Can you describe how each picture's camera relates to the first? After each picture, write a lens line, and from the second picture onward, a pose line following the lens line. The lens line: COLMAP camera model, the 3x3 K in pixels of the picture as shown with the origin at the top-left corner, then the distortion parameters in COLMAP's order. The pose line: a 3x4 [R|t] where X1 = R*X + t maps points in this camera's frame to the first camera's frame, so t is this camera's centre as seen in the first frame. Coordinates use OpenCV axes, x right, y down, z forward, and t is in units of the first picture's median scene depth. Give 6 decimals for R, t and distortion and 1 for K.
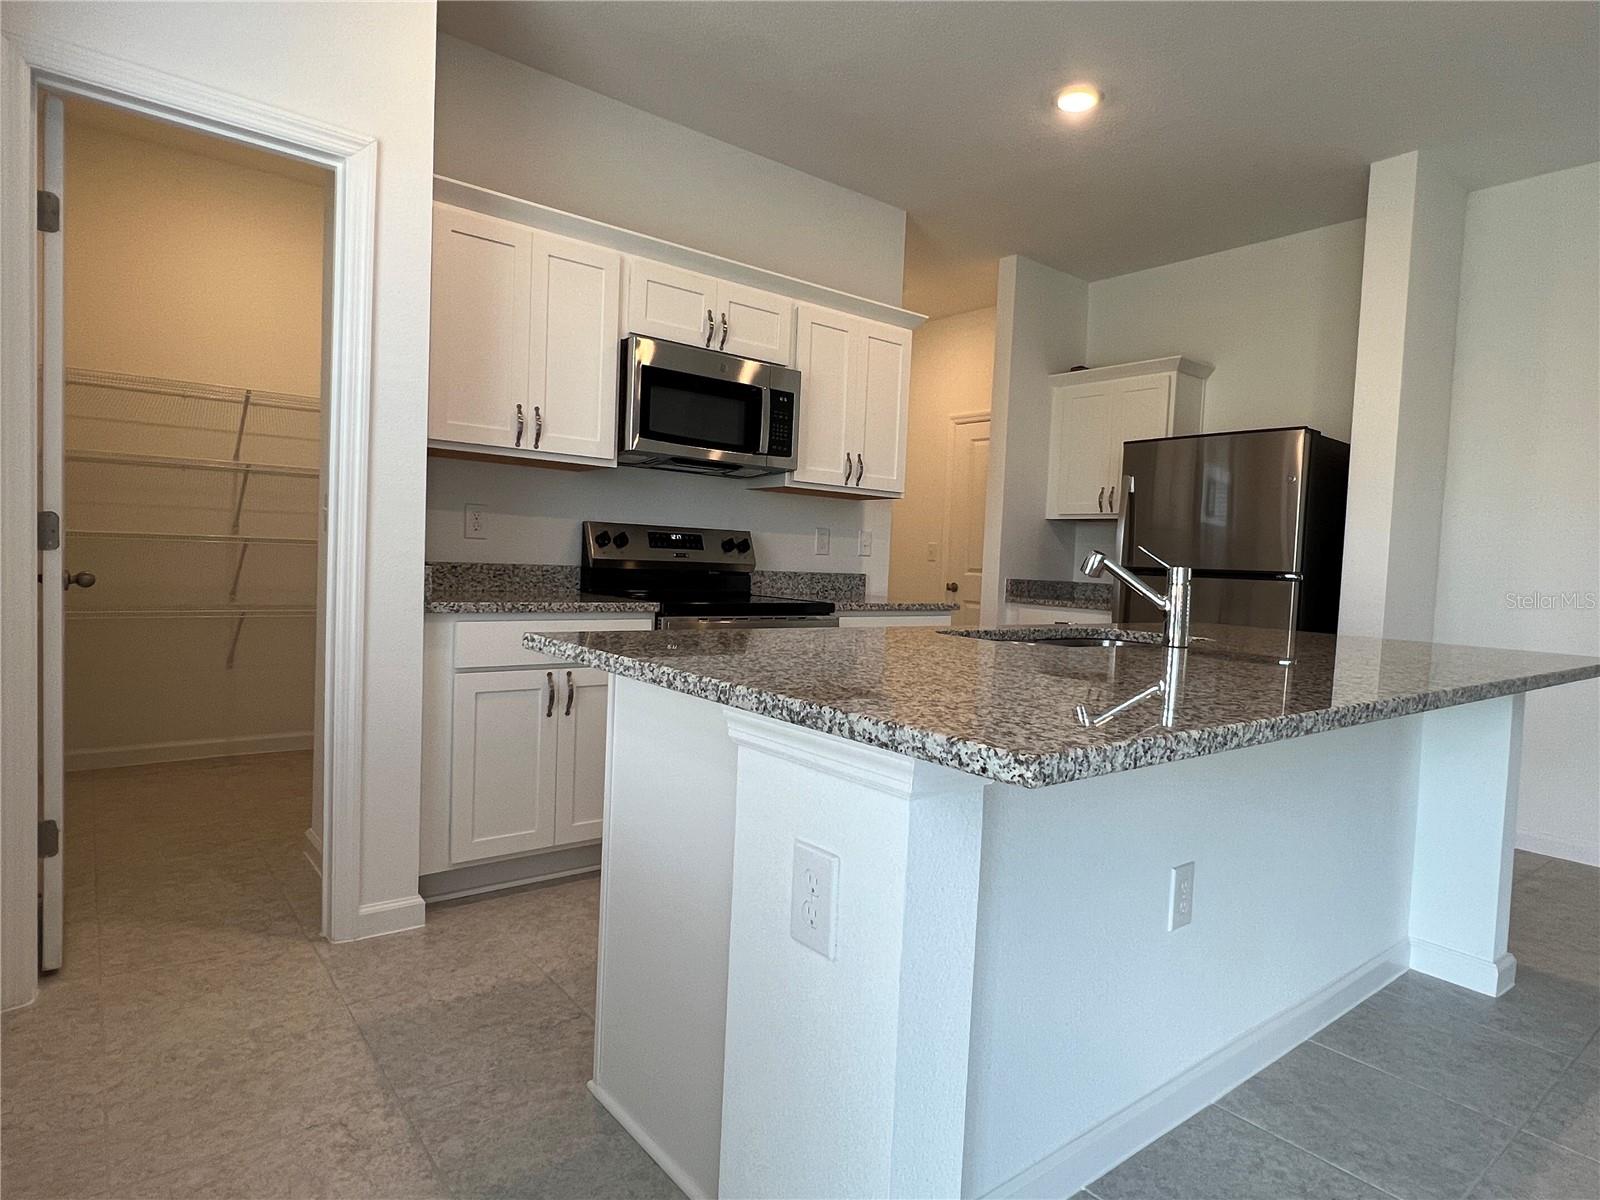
lens RADIAL K [[905.2, 0, 800.0], [0, 905.2, 600.0], [0, 0, 1]] dist [0.004399, 0.000681]
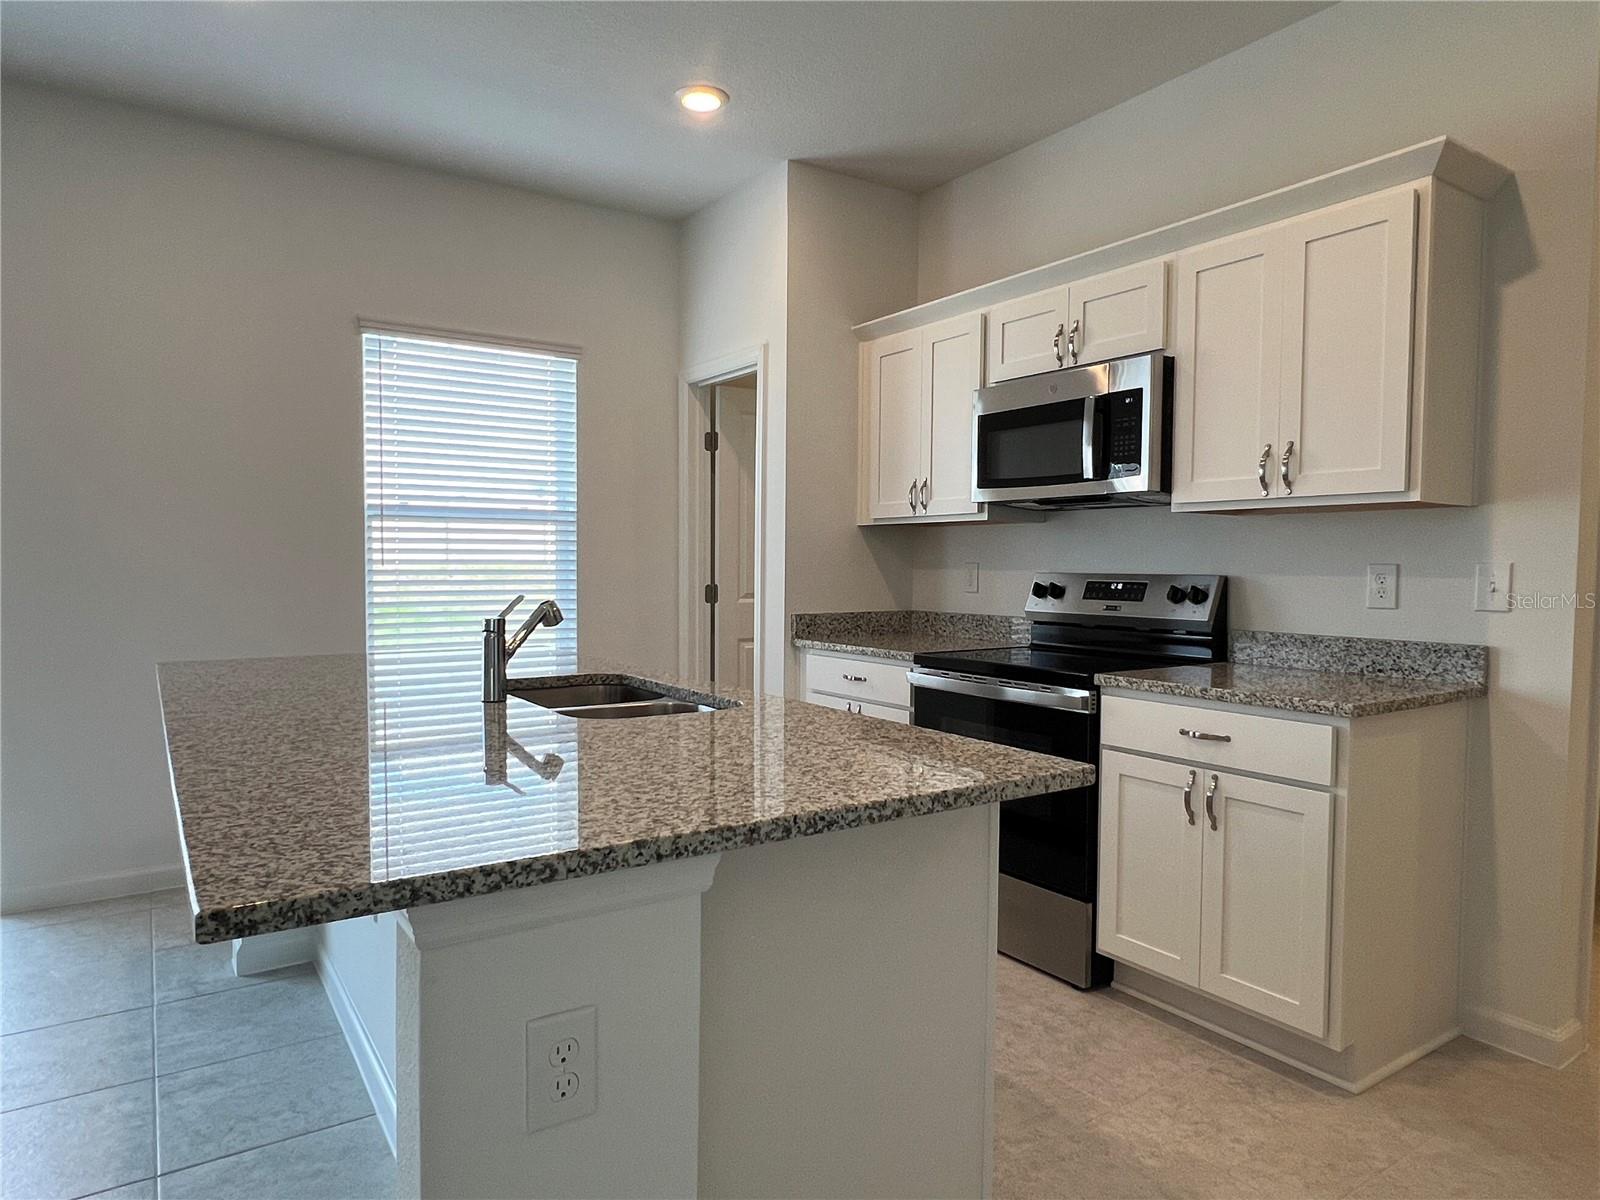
lens RADIAL K [[985.7, 0, 800.0], [0, 985.7, 600.0], [0, 0, 1]] dist [0.002441, 0.000217]
pose [[-0.084951, -0.015149, -0.996270, 0.800219], [-0.062146, 0.998018, -0.009876, -0.030212], [0.994445, 0.061075, -0.085724, 0.793833]]
